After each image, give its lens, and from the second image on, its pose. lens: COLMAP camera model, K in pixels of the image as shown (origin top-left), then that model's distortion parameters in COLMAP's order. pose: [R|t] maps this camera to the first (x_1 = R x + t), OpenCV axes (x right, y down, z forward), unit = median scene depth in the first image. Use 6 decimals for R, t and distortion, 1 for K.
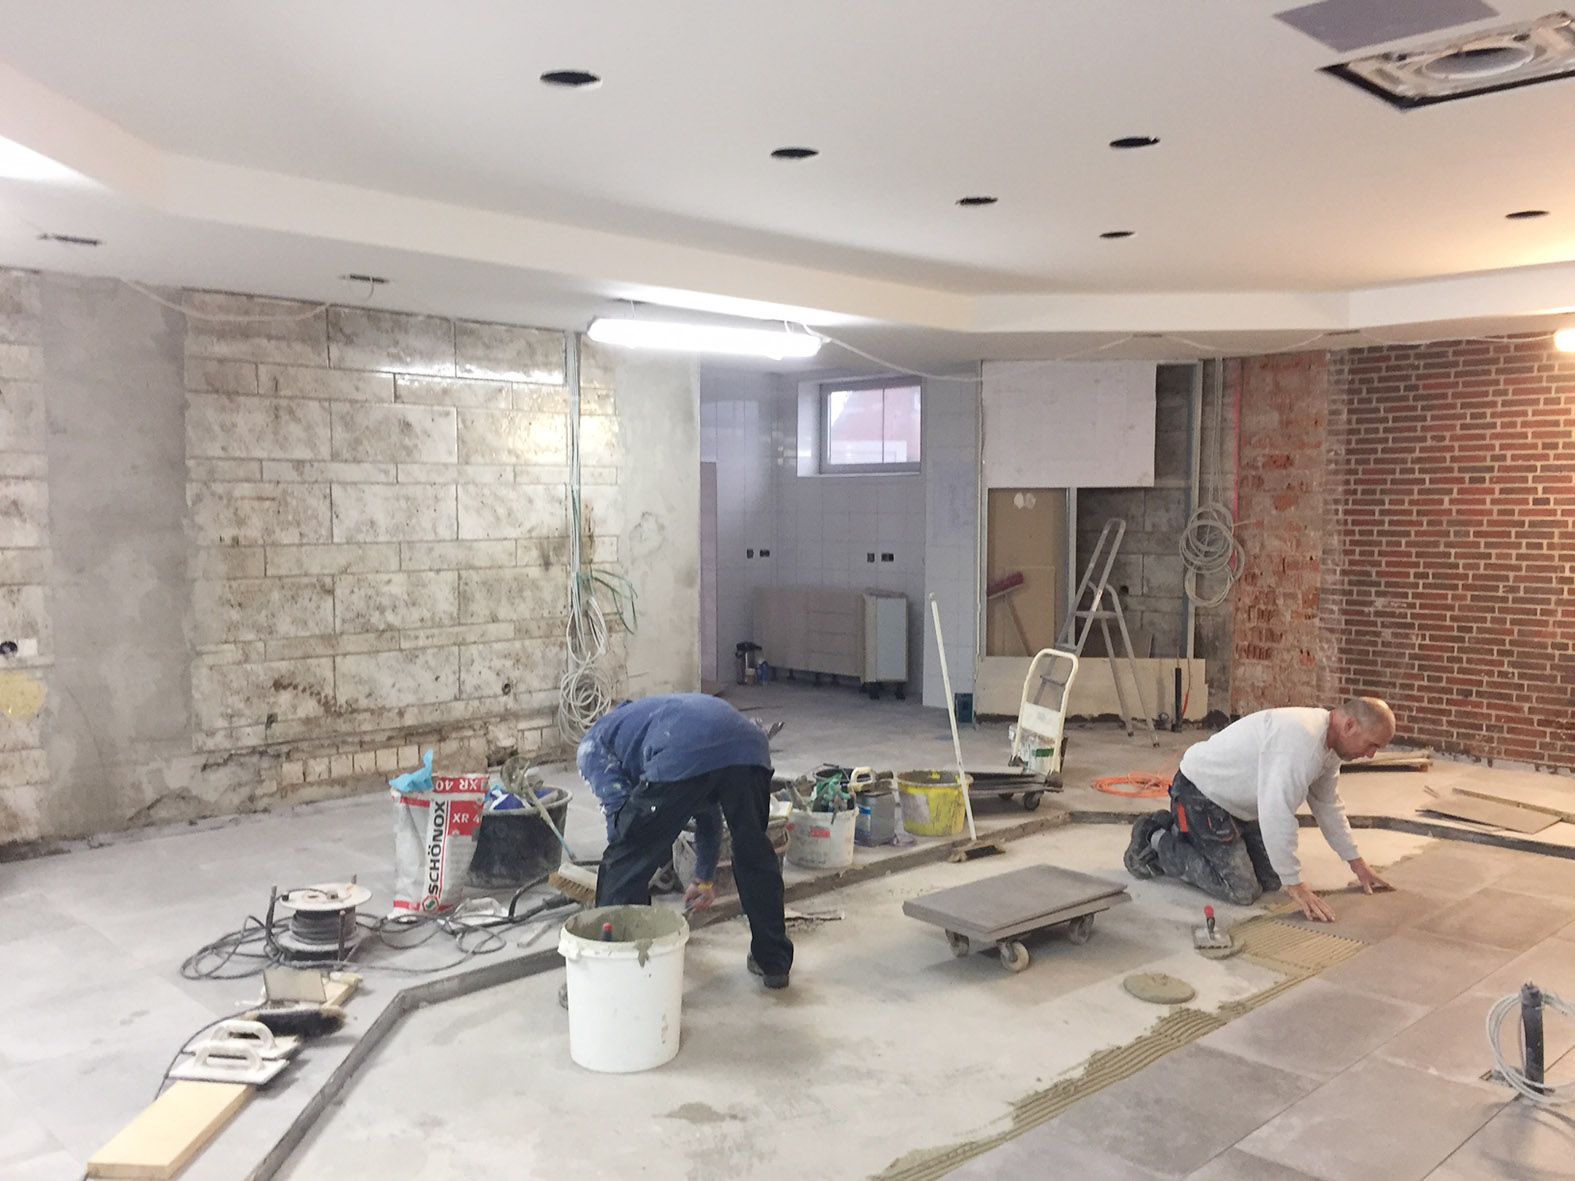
lens RADIAL K [[1355.3, 0, 787.5], [0, 1355.3, 590.5], [0, 0, 1]] dist [0.072233, -0.052100]
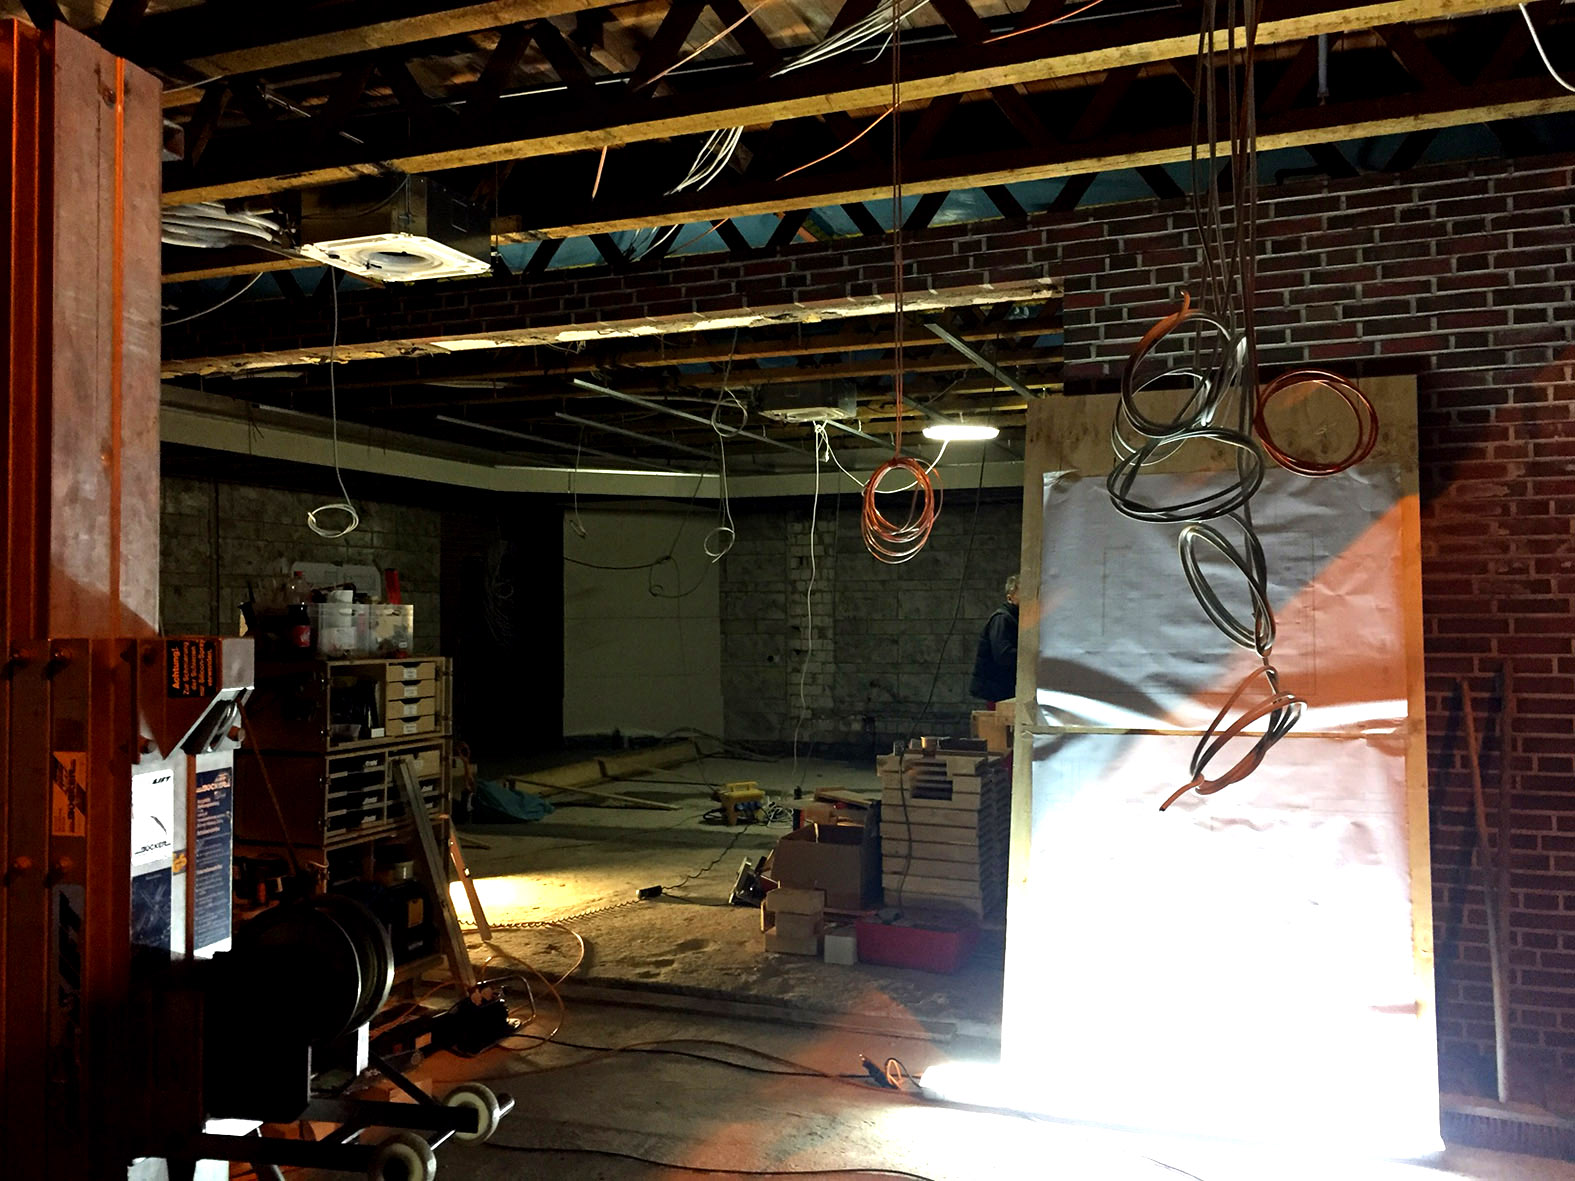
lens RADIAL K [[1355.3, 0, 787.5], [0, 1355.3, 590.5], [0, 0, 1]] dist [0.072233, -0.052100]
pose [[0.403886, -0.018170, -0.914629, 1.463695], [-0.052482, 0.997696, -0.042995, 0.018923], [0.913303, 0.065366, 0.402002, 0.005634]]
